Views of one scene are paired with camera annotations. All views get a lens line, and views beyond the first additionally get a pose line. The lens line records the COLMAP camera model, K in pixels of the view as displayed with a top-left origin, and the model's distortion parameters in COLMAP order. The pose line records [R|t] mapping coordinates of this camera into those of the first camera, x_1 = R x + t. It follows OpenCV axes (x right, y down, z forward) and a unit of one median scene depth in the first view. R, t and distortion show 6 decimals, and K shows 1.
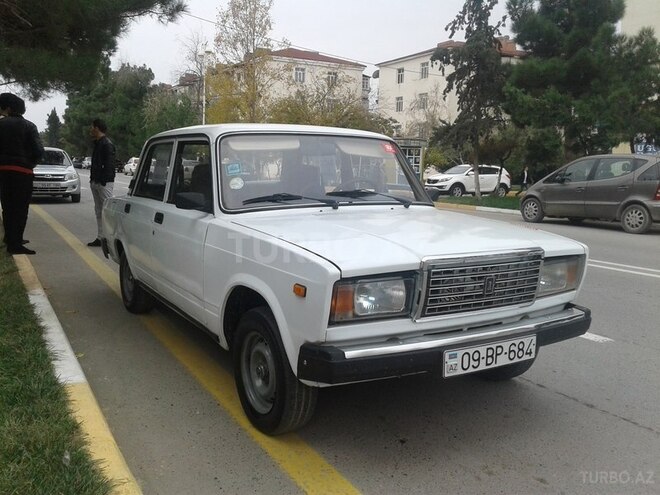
lens RADIAL K [[606.7, 0, 331.2], [0, 606.7, 249.6], [0, 0, 1]] dist [0.015730, 0.000000]
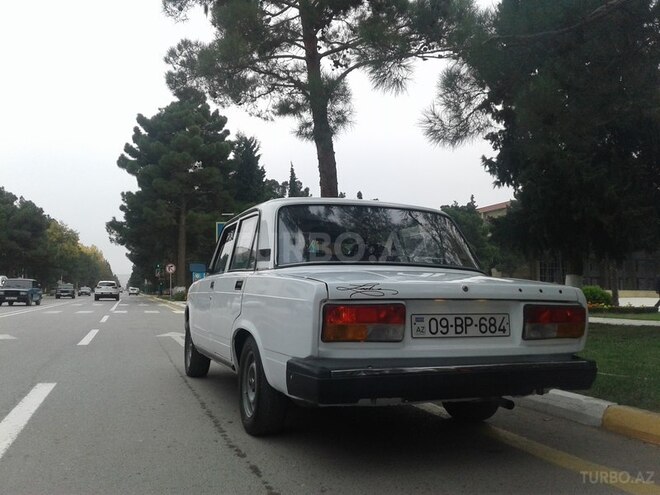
lens RADIAL K [[606.7, 0, 330.2], [0, 606.7, 247.3], [0, 0, 1]] dist [0.015730, 0.000000]
pose [[0.983265, -0.042128, -0.177246, 0.231305], [-0.004582, 0.966870, -0.255229, 0.319491], [0.182126, 0.251770, 0.950496, -0.130208]]
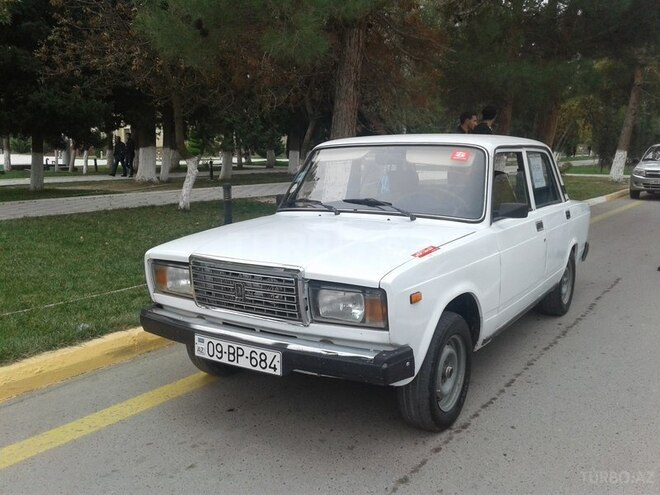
lens RADIAL K [[606.7, 0, 331.5], [0, 606.7, 246.6], [0, 0, 1]] dist [0.015730, 0.000000]
pose [[0.445729, 0.119355, -0.887175, 1.284650], [-0.115658, 0.990443, 0.075140, -0.118878], [0.887665, 0.069116, 0.455274, 0.643223]]
